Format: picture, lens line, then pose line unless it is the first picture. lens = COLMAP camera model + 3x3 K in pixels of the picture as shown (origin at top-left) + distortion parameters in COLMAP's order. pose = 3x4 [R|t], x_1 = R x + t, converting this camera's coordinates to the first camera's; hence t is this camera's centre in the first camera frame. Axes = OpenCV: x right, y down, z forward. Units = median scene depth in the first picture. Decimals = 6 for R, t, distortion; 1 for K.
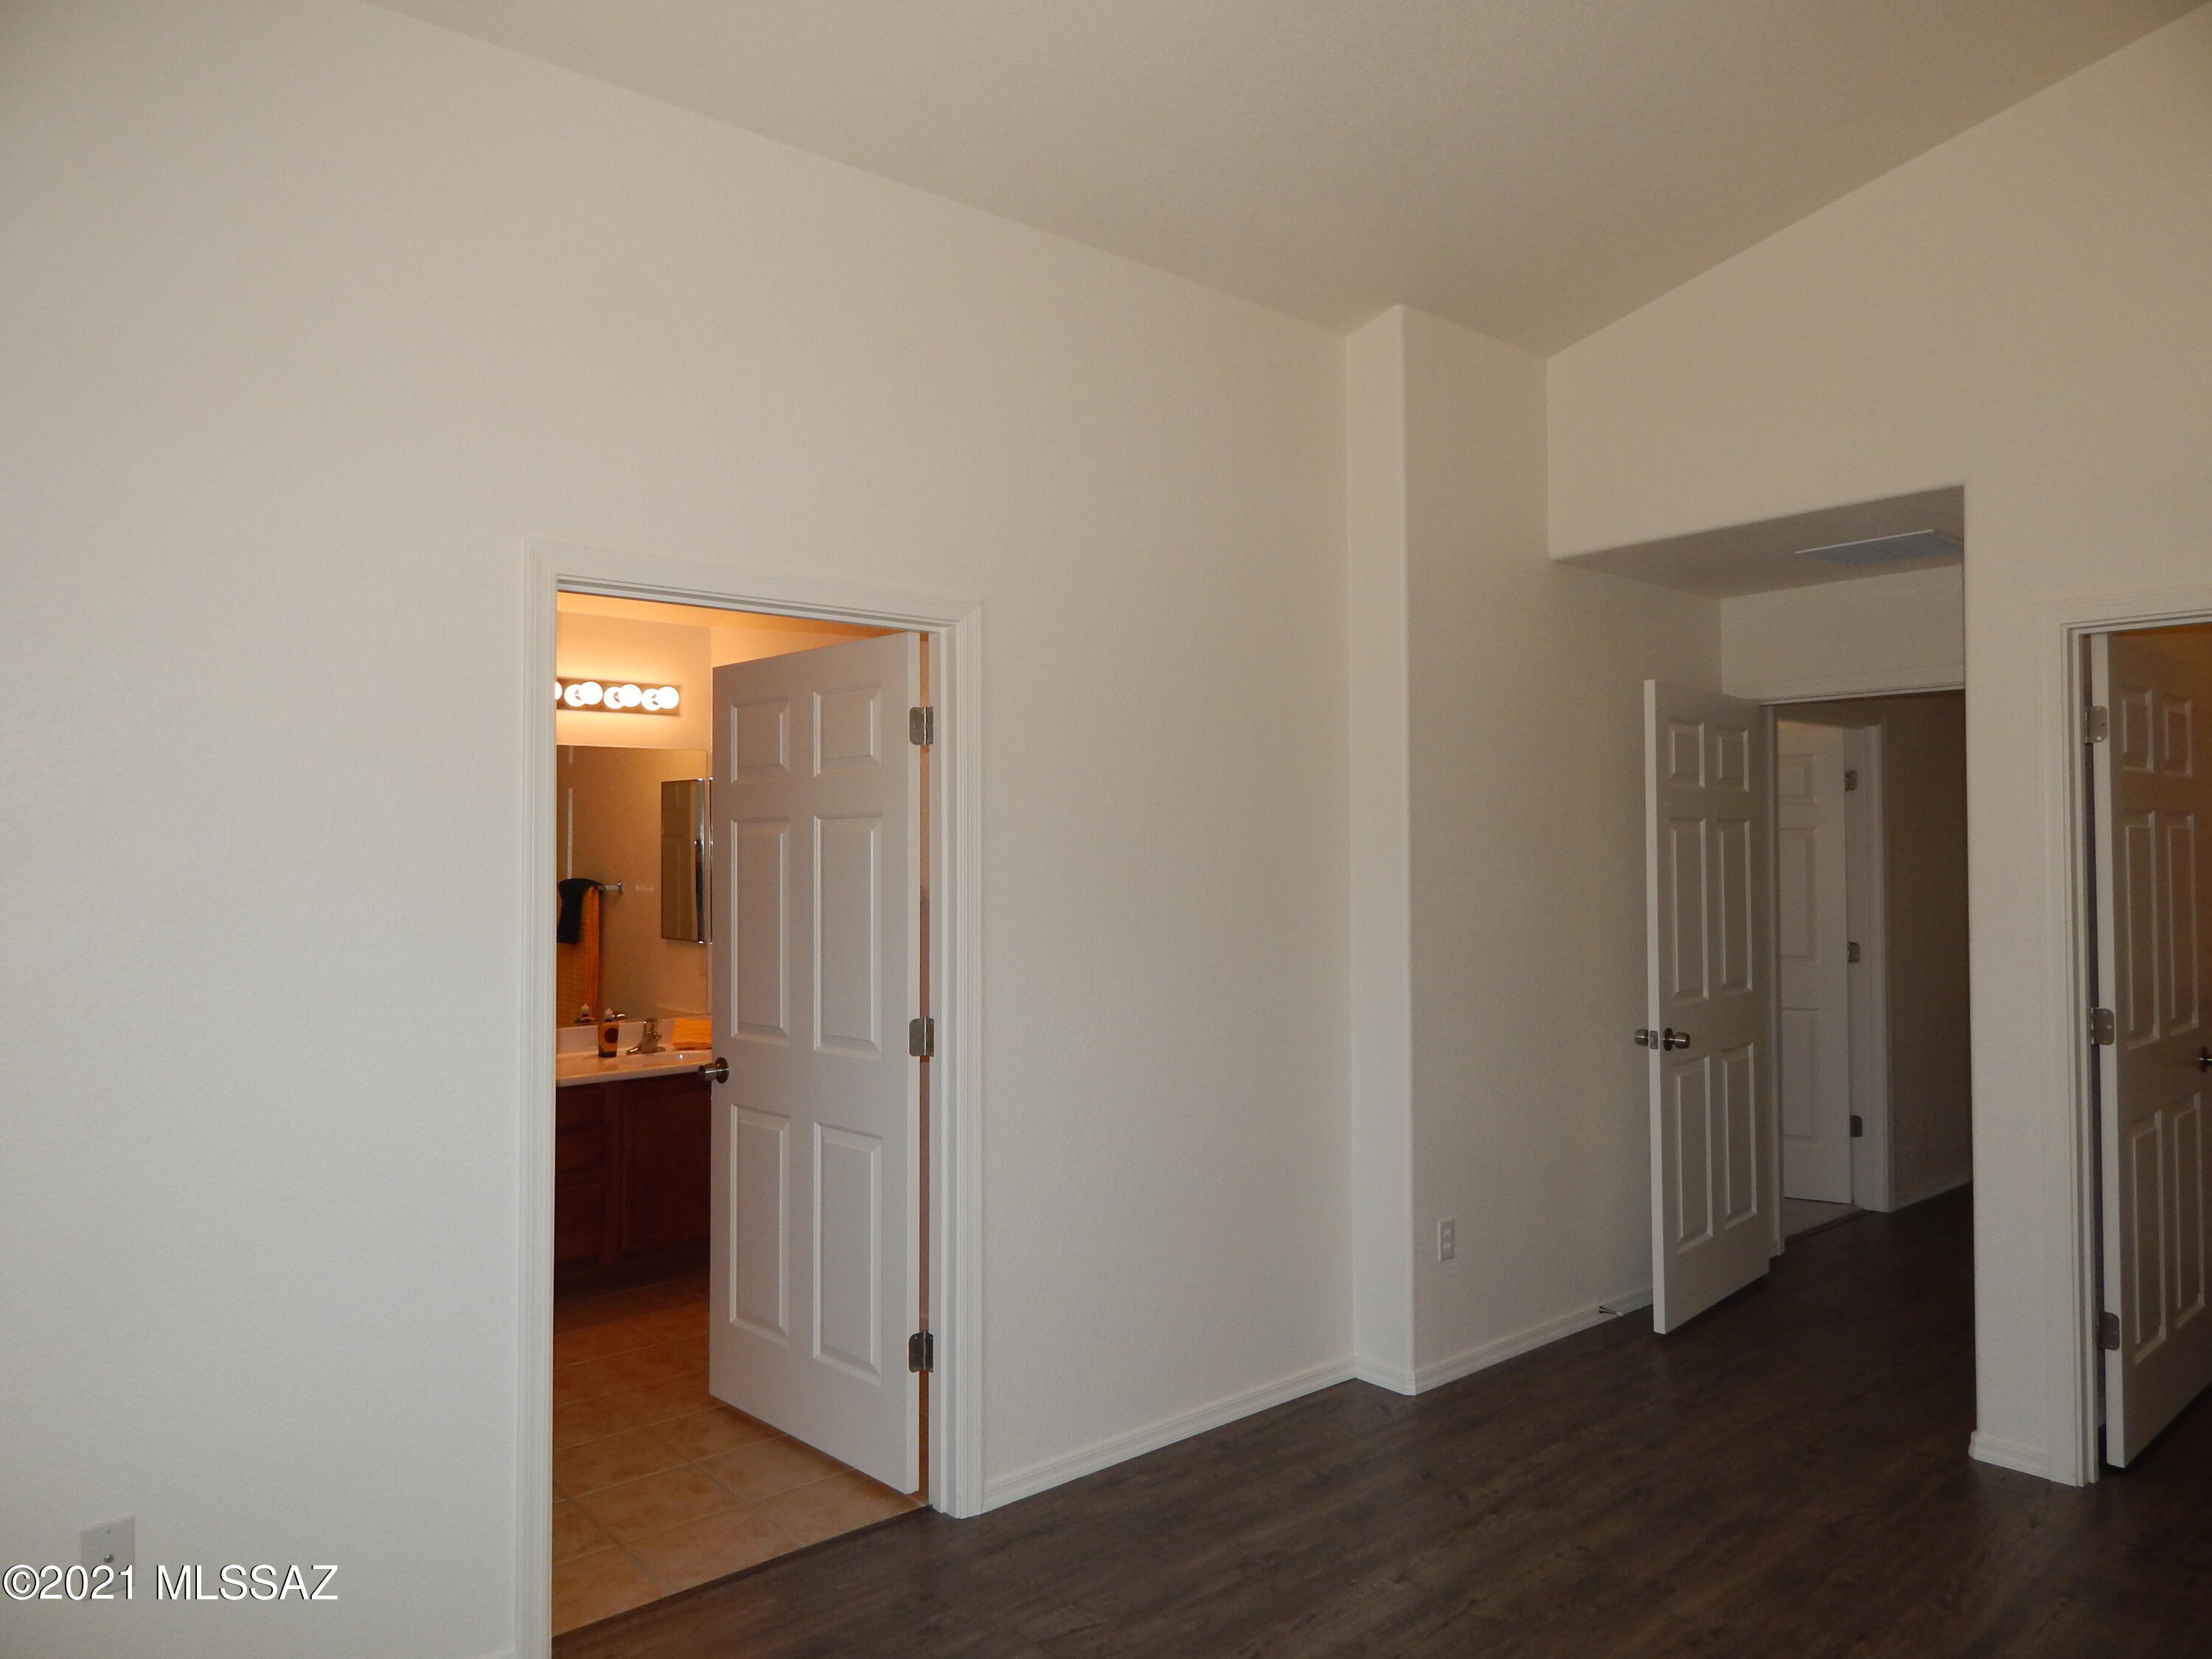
lens RADIAL K [[1471.2, 0, 1124.3], [0, 1471.2, 818.0], [0, 0, 1]] dist [0.005240, 0.001757]
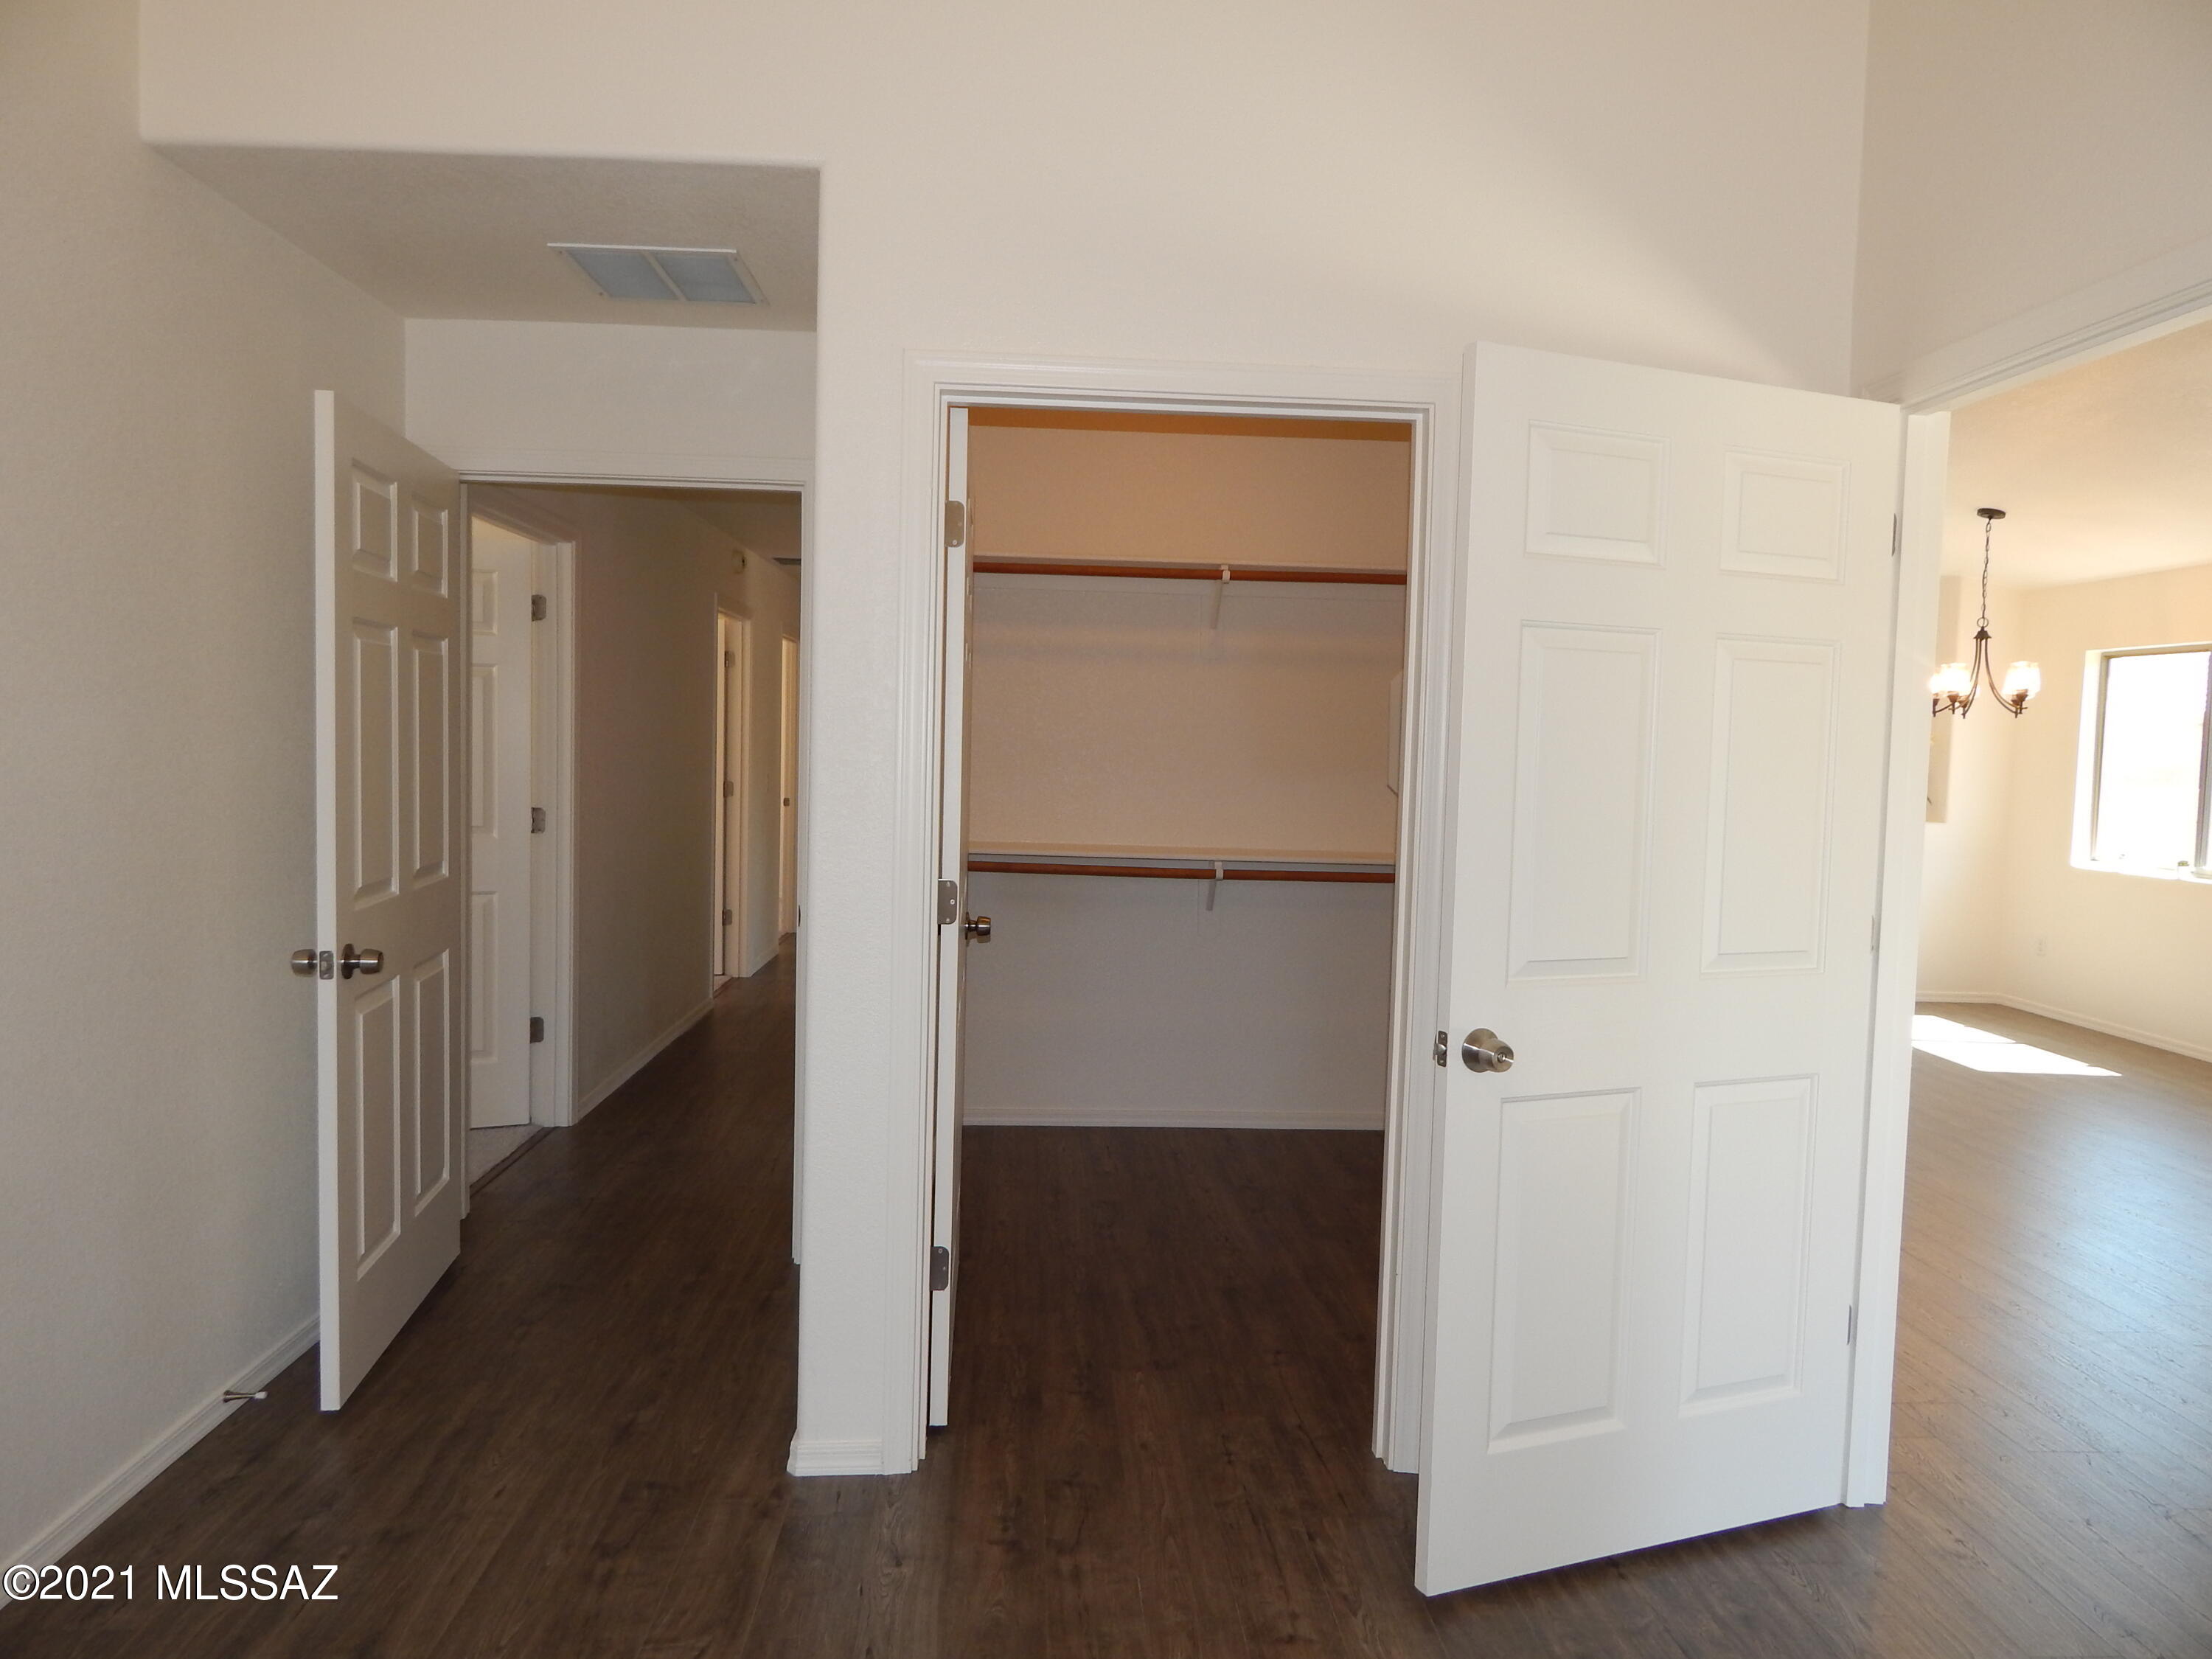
lens RADIAL K [[1471.2, 0, 1124.3], [0, 1471.2, 818.0], [0, 0, 1]] dist [0.005240, 0.001757]
pose [[0.612460, -0.024287, 0.790128, 0.066610], [-0.046665, 0.996674, 0.066808, 0.027611], [-0.789123, -0.077788, 0.609290, 0.332939]]
